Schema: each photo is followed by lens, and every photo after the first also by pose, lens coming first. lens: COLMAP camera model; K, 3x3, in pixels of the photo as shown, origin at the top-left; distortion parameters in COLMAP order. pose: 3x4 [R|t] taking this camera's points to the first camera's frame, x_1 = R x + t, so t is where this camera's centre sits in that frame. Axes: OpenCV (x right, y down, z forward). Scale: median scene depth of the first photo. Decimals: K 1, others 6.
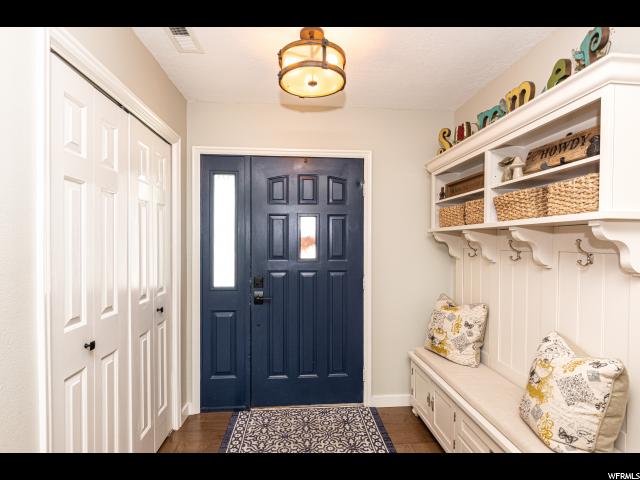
lens RADIAL K [[333.9, 0, 320.0], [0, 333.9, 240.0], [0, 0, 1]] dist [-0.001000, -0.000779]
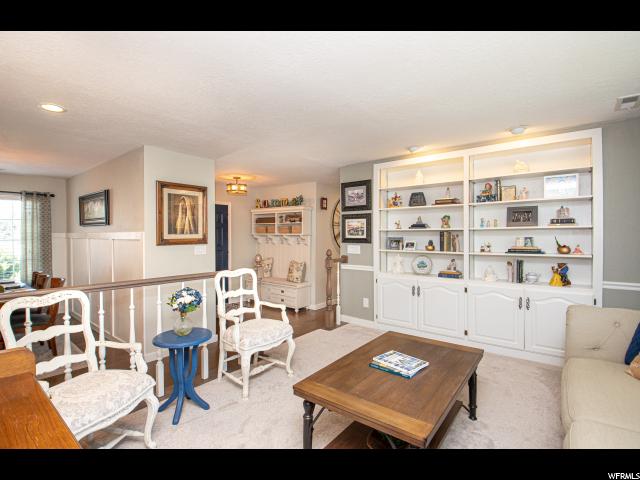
lens RADIAL K [[300.8, 0, 320.0], [0, 300.8, 240.0], [0, 0, 1]] dist [-0.040879, 0.016528]
pose [[0.687912, -0.002640, 0.725789, -1.305129], [-0.001593, 0.999985, 0.005147, 0.001490], [-0.725792, -0.004697, 0.687898, -1.343094]]
